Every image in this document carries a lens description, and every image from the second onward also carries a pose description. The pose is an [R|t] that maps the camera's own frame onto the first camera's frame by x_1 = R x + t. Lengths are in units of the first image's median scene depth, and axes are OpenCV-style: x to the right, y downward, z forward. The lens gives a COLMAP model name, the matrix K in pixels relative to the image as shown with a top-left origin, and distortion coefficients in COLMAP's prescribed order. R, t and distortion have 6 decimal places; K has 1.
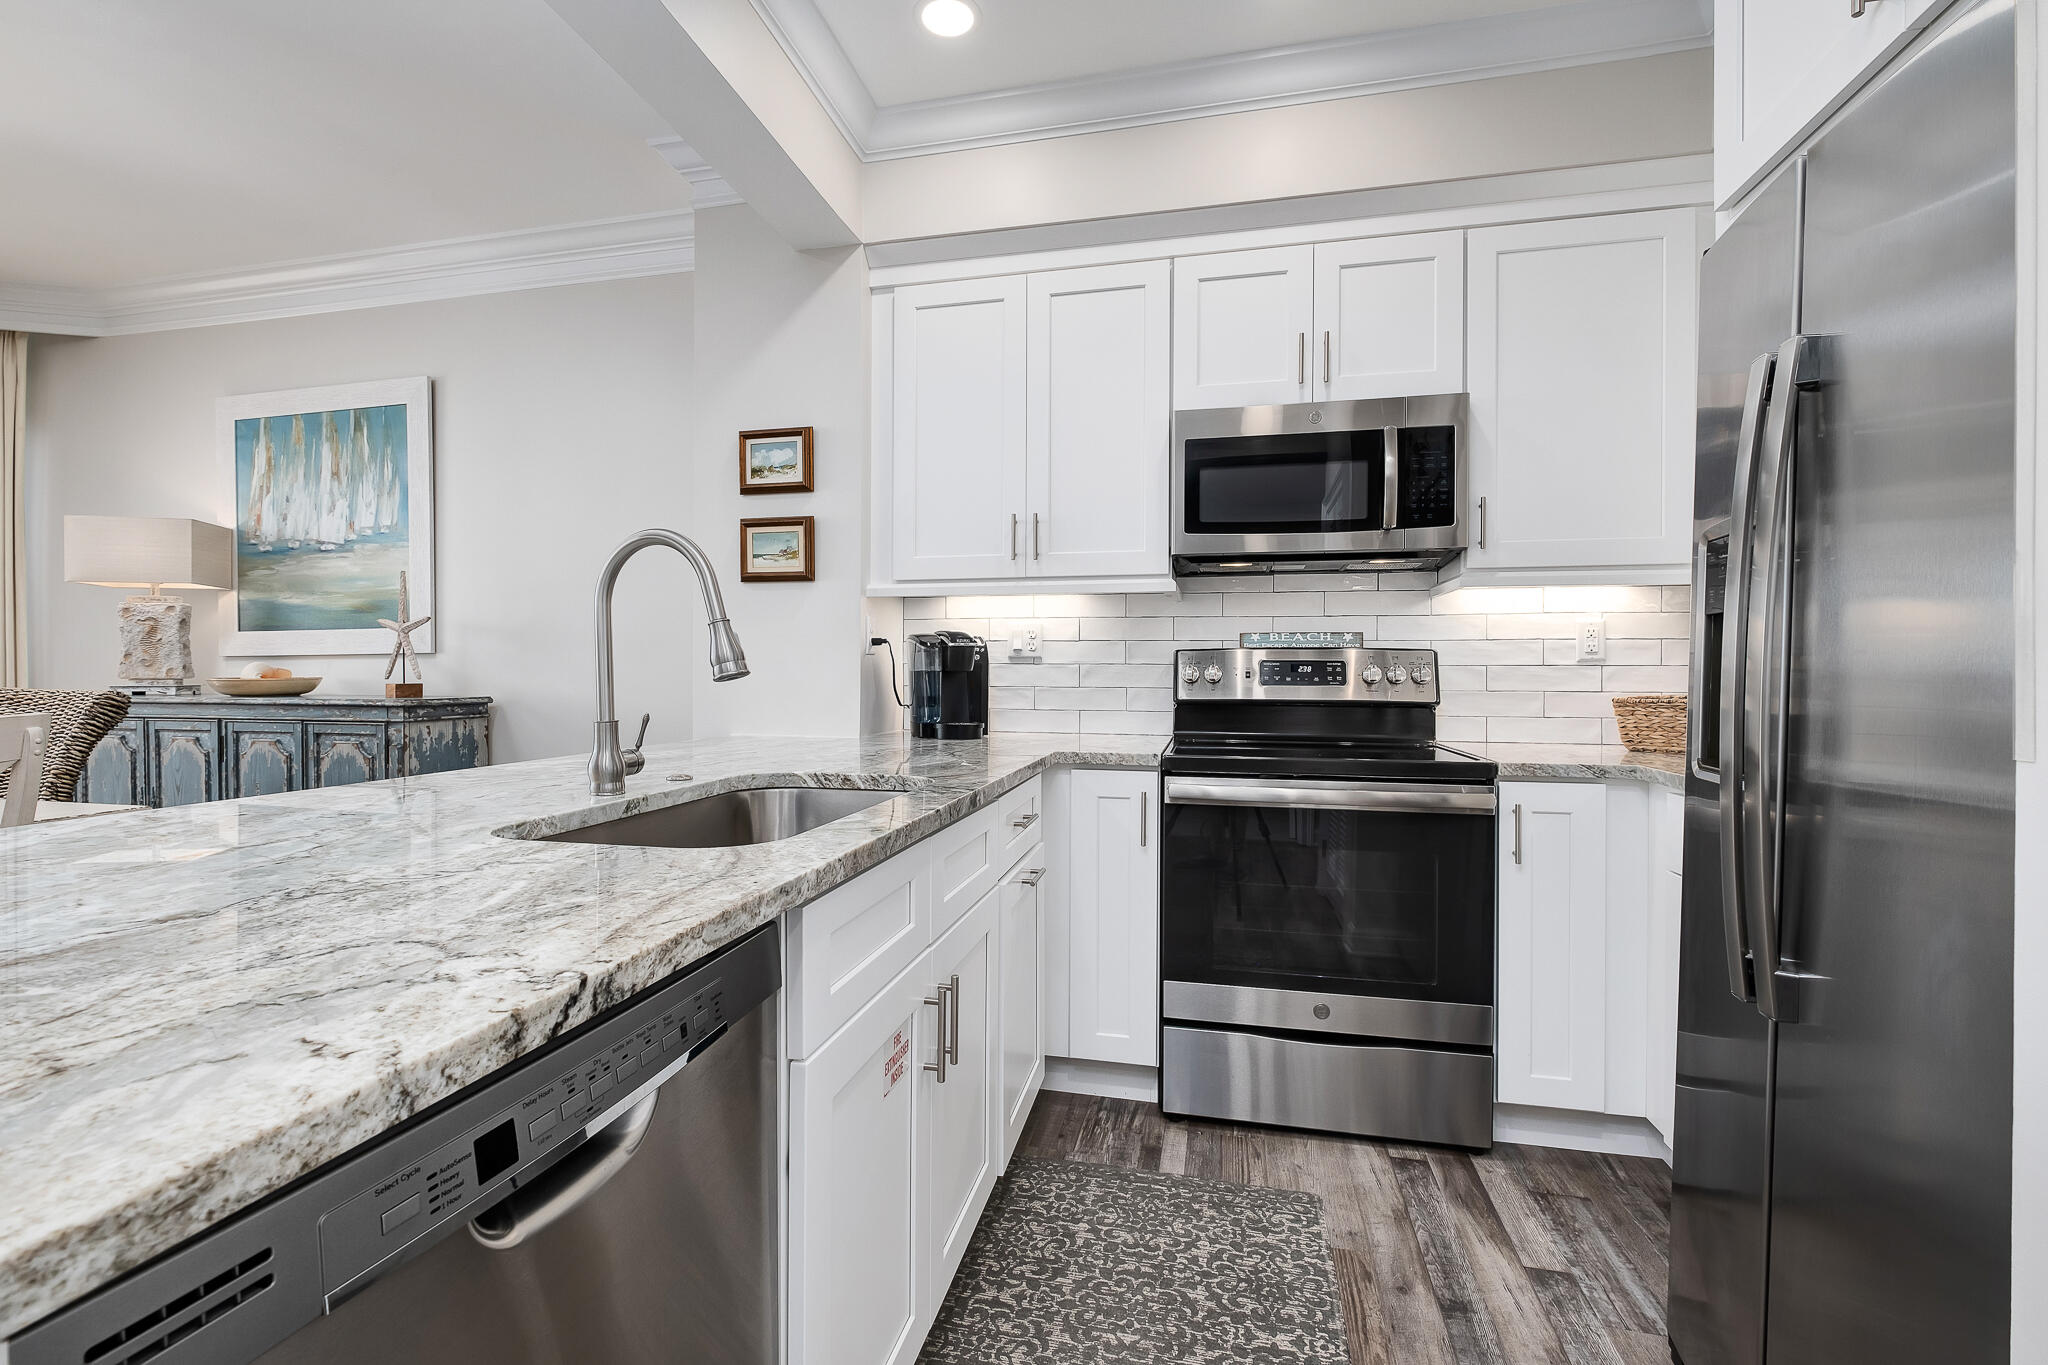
lens RADIAL K [[902.2, 0, 1017.8], [0, 902.2, 677.5], [0, 0, 1]] dist [-0.004380, 0.000994]
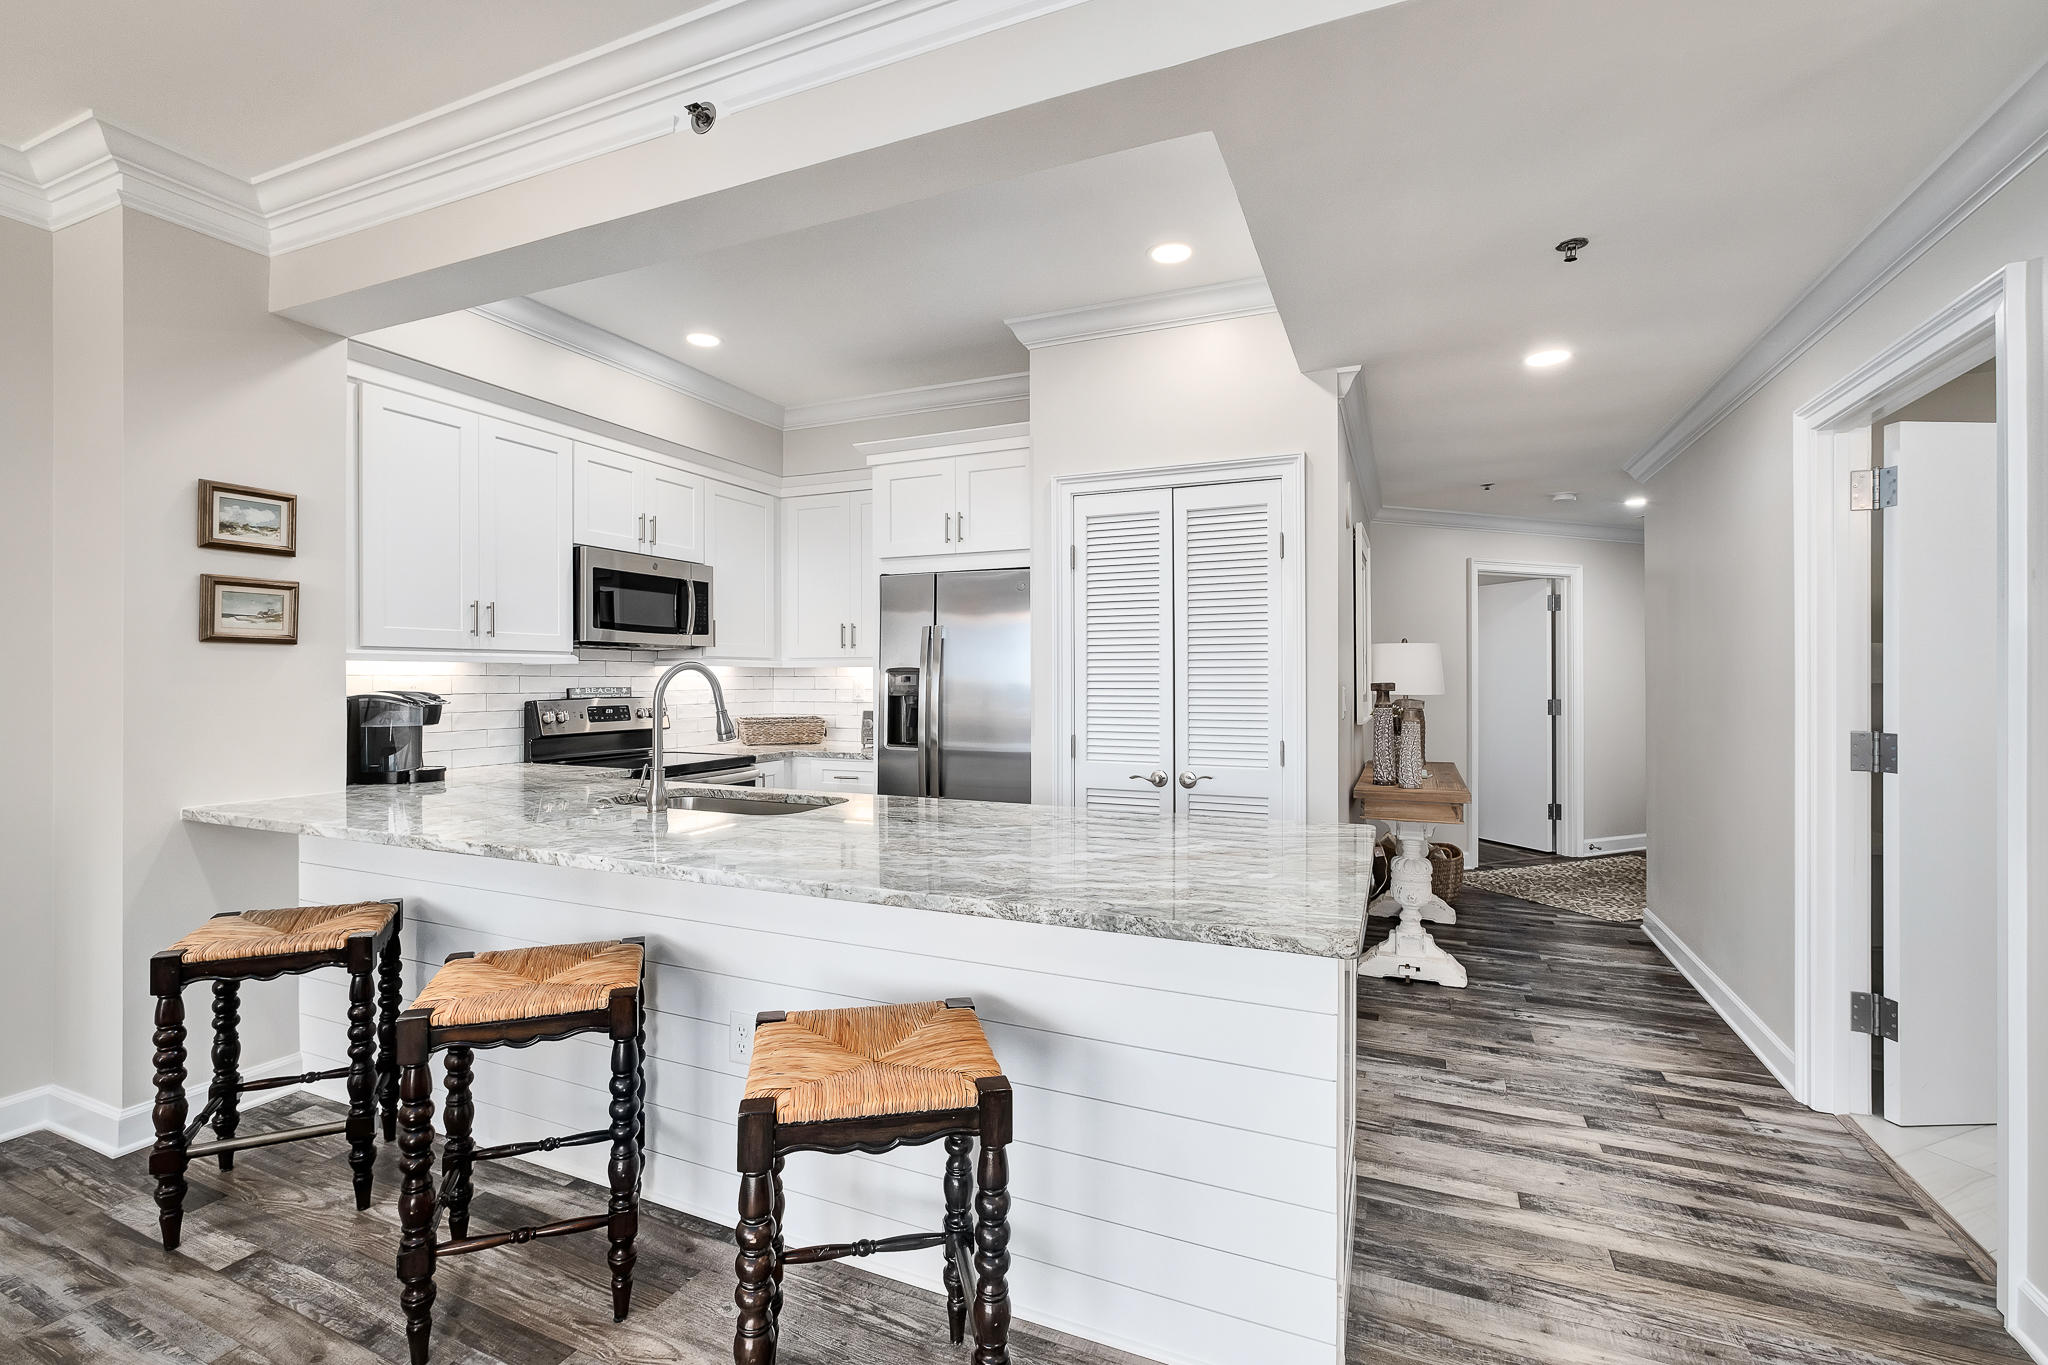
lens RADIAL K [[902.2, 0, 1020.1], [0, 902.2, 679.5], [0, 0, 1]] dist [-0.004380, 0.000994]
pose [[0.176149, -0.007231, 0.984337, -1.089411], [0.006119, 0.999962, 0.006251, -0.069191], [-0.984345, 0.004922, 0.176186, 0.009871]]
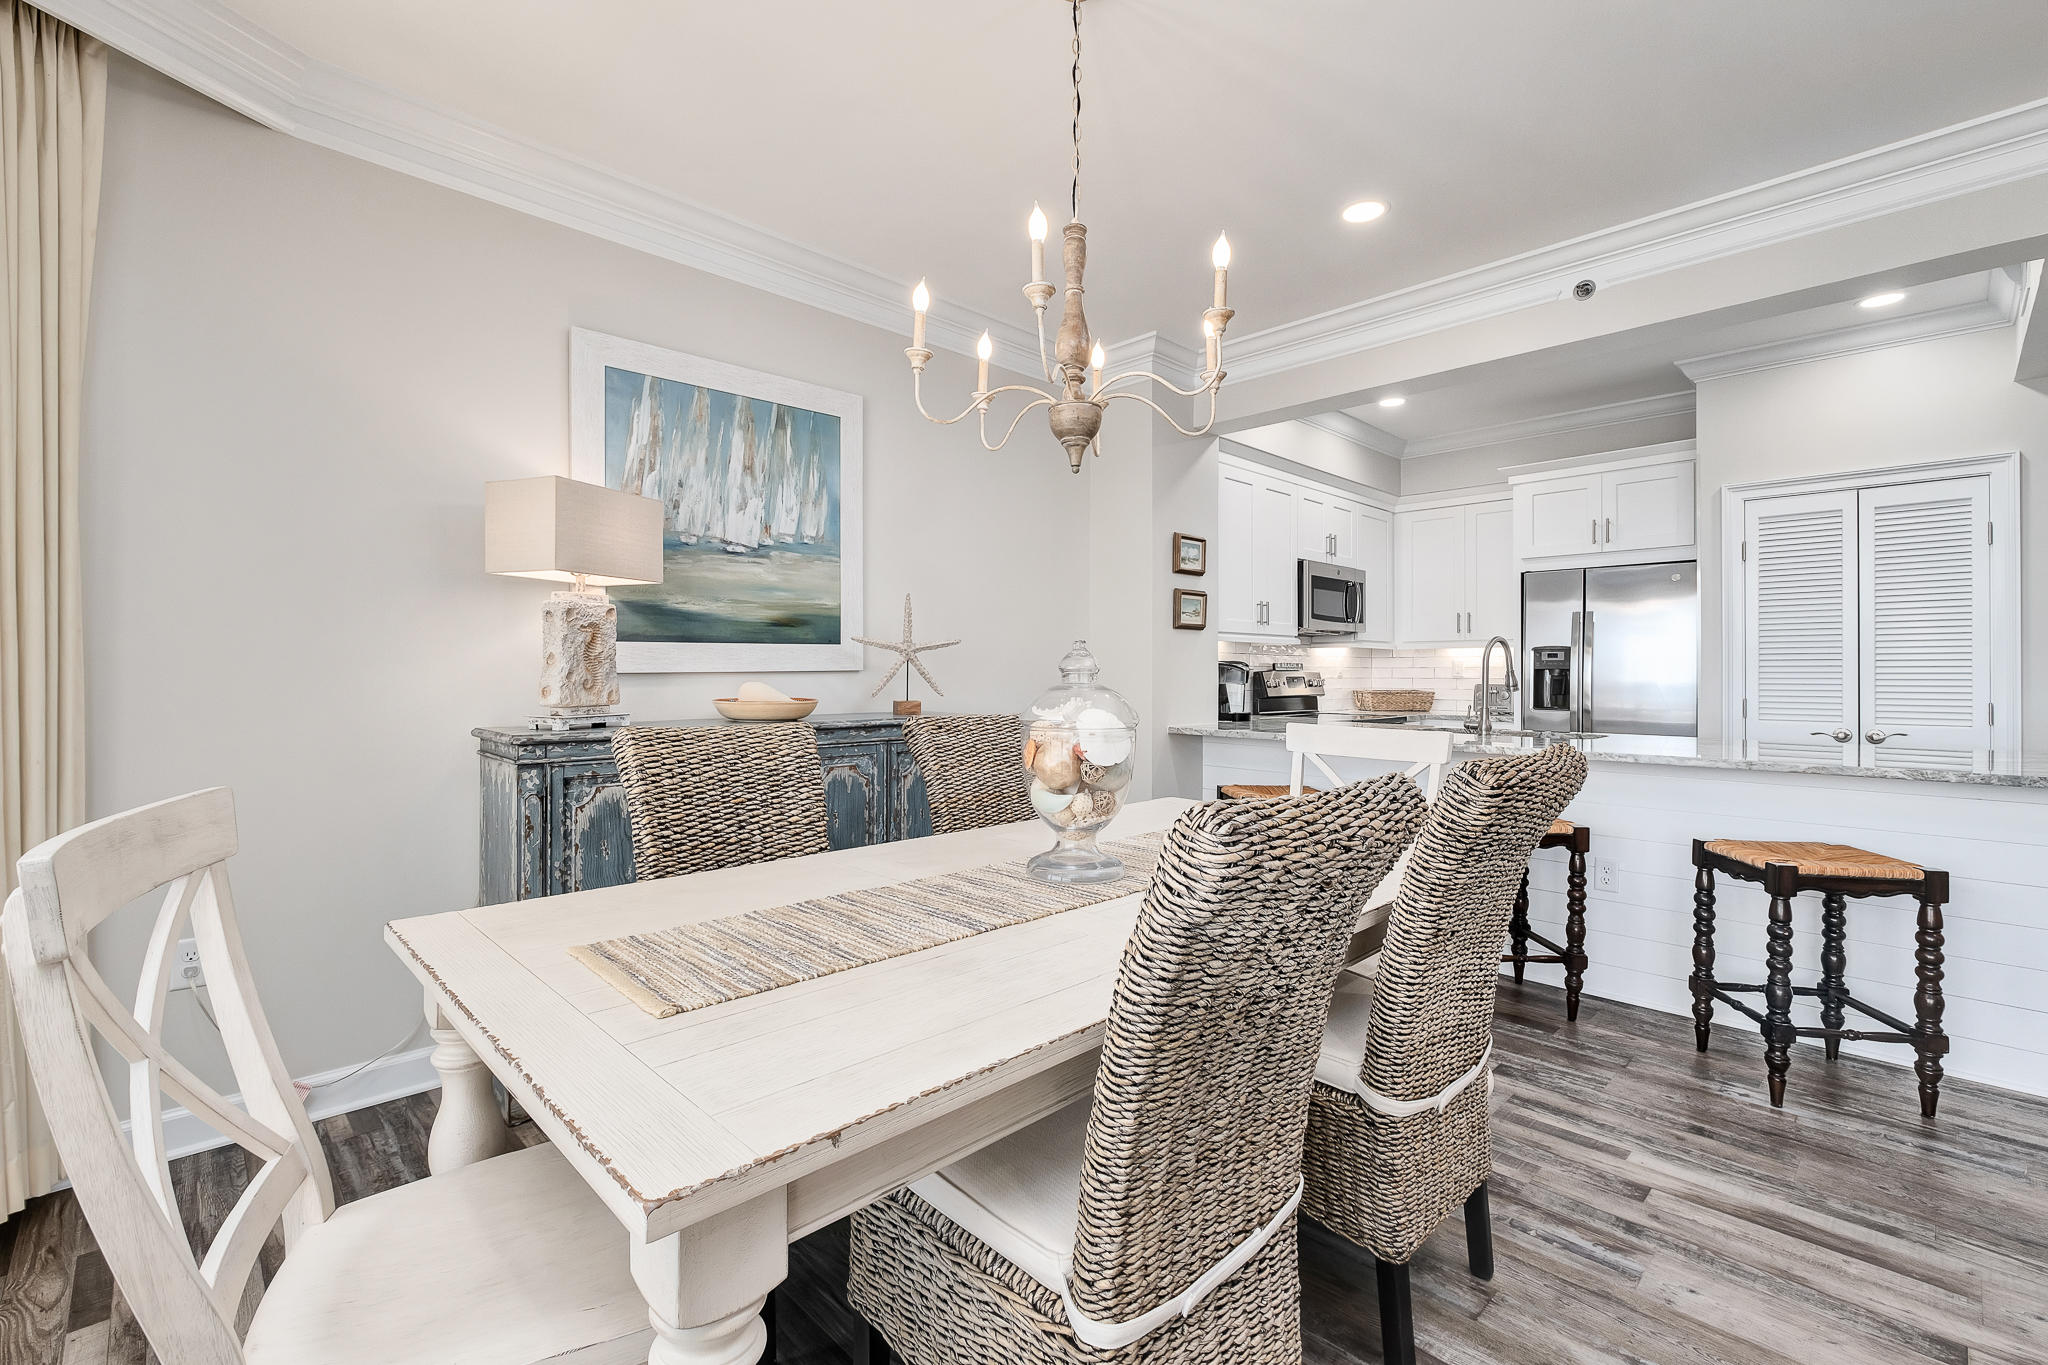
lens RADIAL K [[902.2, 0, 1016.4], [0, 902.2, 670.9], [0, 0, 1]] dist [-0.004380, 0.000994]
pose [[0.537498, -0.000950, 0.843264, -1.810577], [0.004409, 0.999989, -0.001683, -0.031394], [-0.843253, 0.004623, 0.537496, 0.398428]]
